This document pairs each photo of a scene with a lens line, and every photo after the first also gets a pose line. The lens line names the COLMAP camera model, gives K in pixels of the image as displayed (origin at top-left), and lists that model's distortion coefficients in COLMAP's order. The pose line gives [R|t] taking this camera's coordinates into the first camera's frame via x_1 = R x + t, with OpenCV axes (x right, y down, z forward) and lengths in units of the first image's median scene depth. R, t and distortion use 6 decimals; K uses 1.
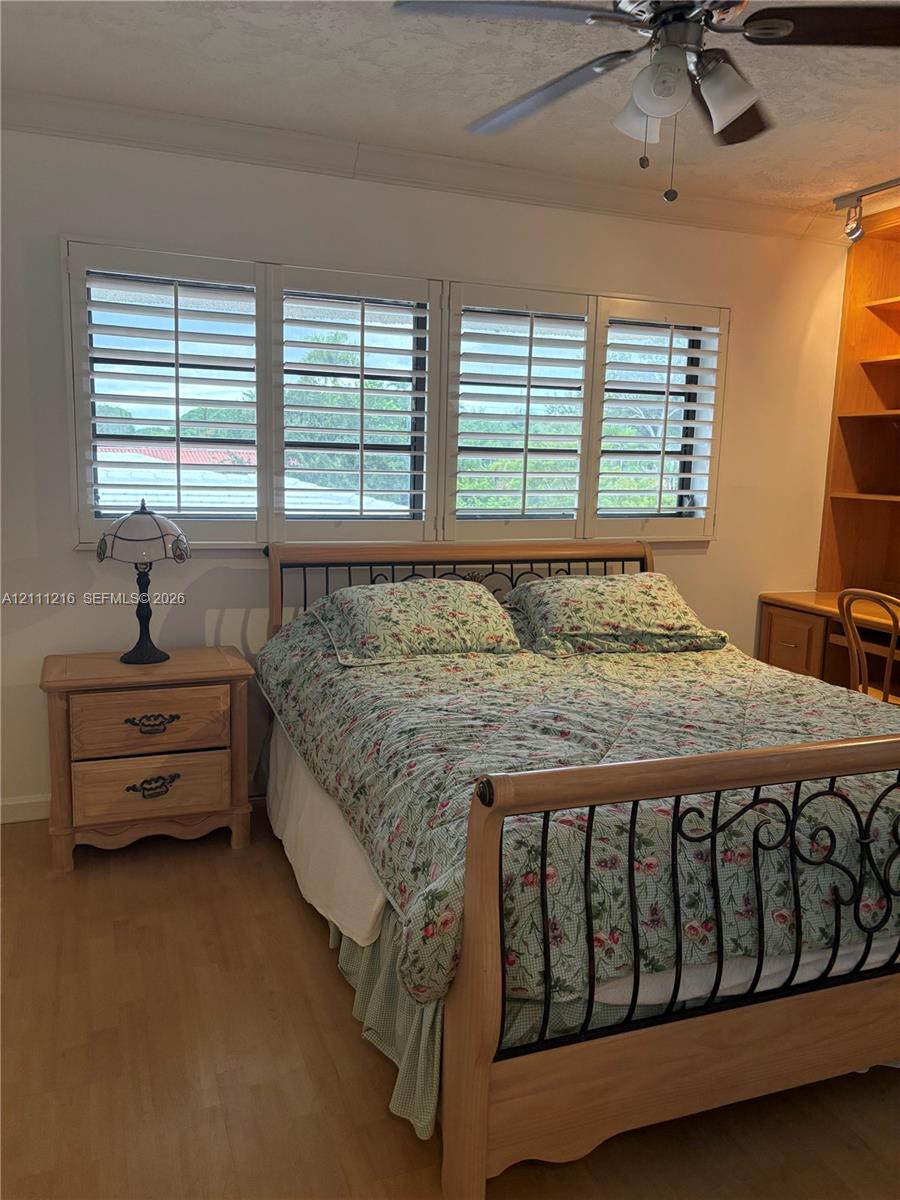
lens RADIAL K [[896.2, 0, 446.3], [0, 896.2, 598.4], [0, 0, 1]] dist [0.126203, -0.236744]
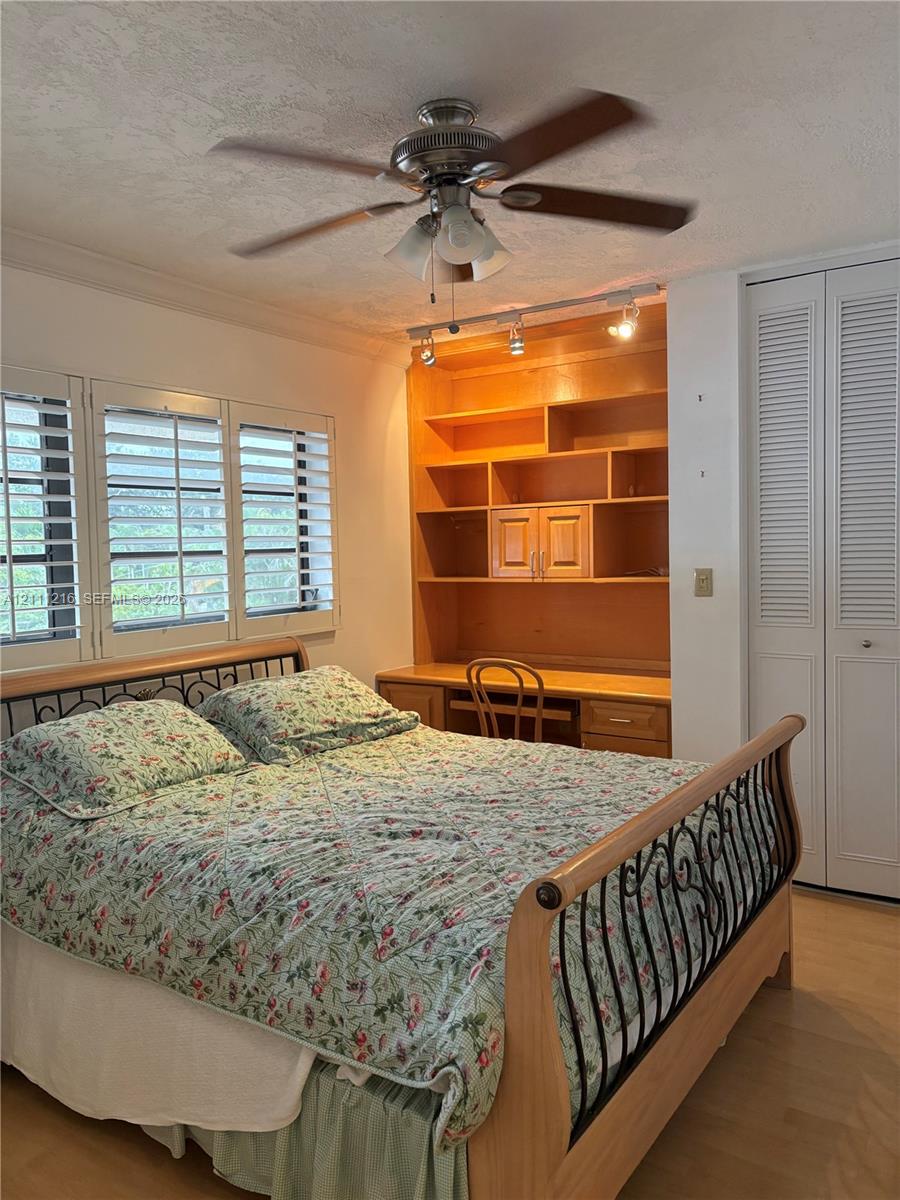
lens RADIAL K [[896.2, 0, 446.3], [0, 896.2, 598.4], [0, 0, 1]] dist [0.126203, -0.236744]
pose [[0.817291, -0.076810, 0.571083, -0.278116], [0.129987, 0.990106, -0.052859, -0.037584], [-0.561373, 0.117435, 0.819189, 0.078132]]
